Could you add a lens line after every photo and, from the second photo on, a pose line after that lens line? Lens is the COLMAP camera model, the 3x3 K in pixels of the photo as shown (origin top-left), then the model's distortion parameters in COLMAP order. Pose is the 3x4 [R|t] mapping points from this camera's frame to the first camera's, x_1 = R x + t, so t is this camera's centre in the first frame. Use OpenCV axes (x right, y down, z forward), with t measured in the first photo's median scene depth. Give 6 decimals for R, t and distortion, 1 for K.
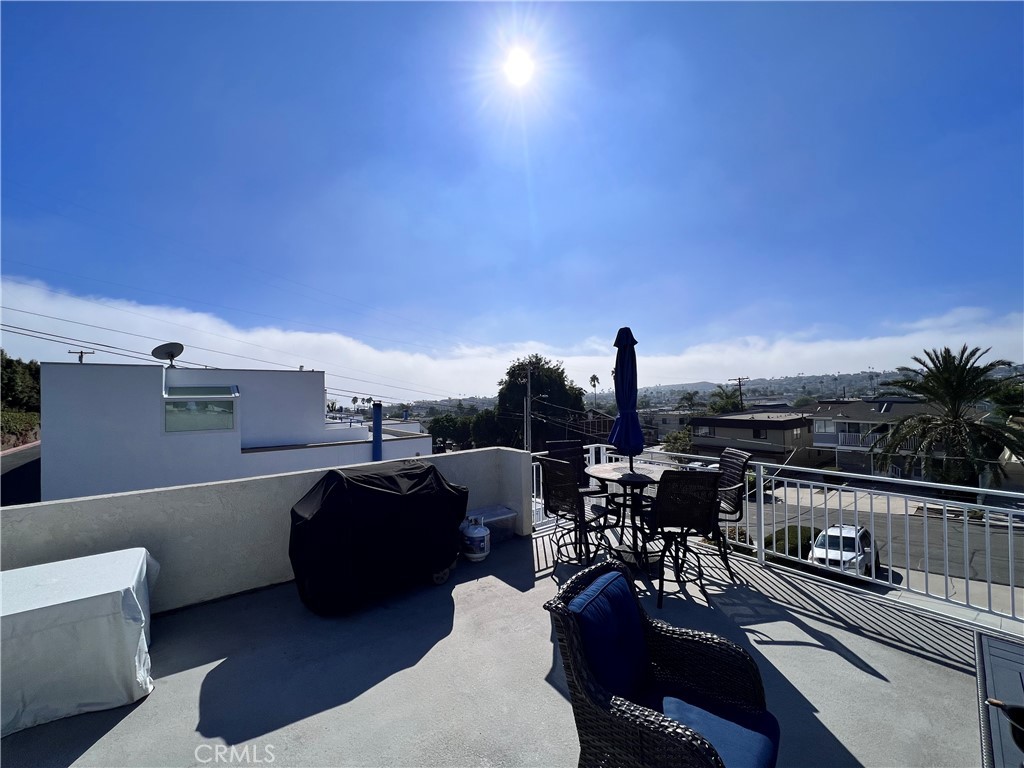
lens RADIAL K [[410.5, 0, 512.0], [0, 410.5, 384.0], [0, 0, 1]] dist [0.000946, -0.000035]
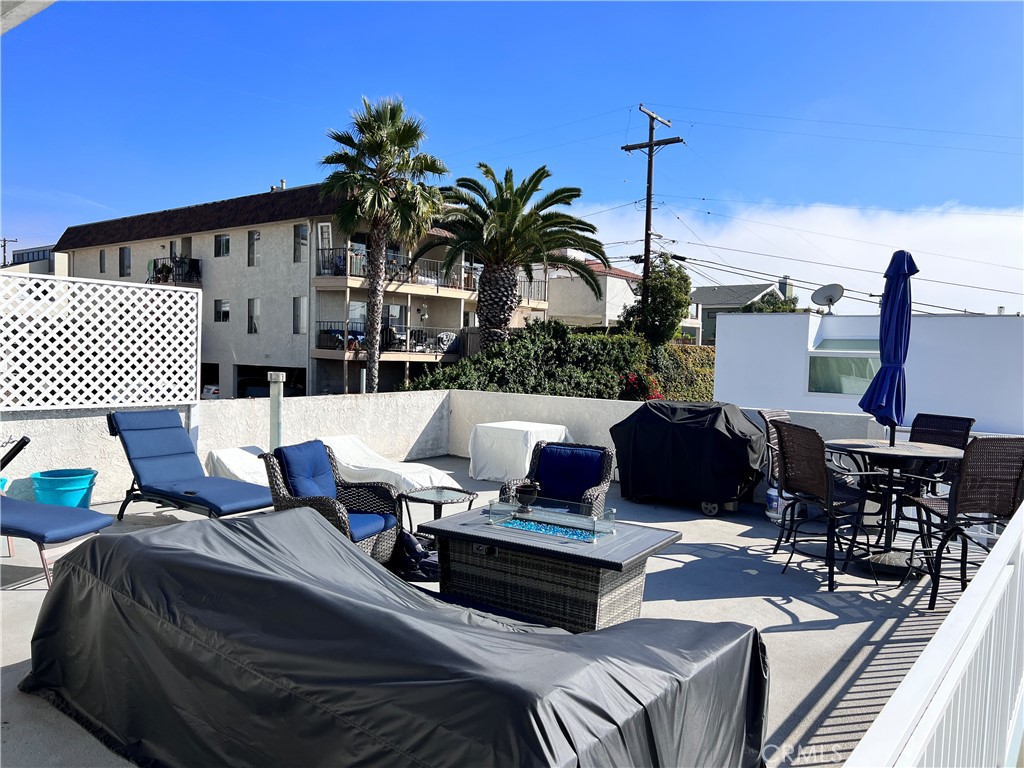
lens RADIAL K [[769.1, 0, 512.0], [0, 769.1, 384.0], [0, 0, 1]] dist [0.070888, -0.075221]
pose [[0.252634, 0.063601, -0.965469, 1.679209], [-0.011683, 0.997965, 0.062684, 0.022500], [0.967491, -0.004557, 0.252863, -0.014868]]
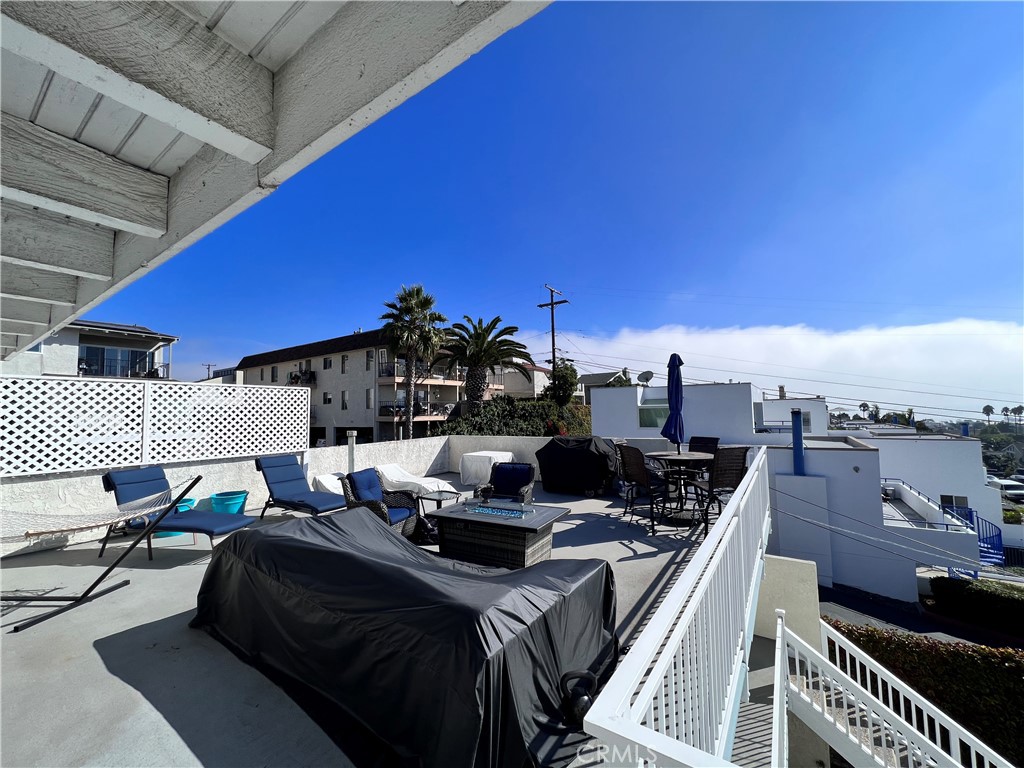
lens RADIAL K [[410.5, 0, 512.0], [0, 410.5, 384.0], [0, 0, 1]] dist [0.000946, -0.000035]
pose [[0.310954, -0.054830, -0.948842, 1.679181], [0.032728, 0.998360, -0.046966, 0.019182], [0.949861, -0.016450, 0.312238, 0.022765]]
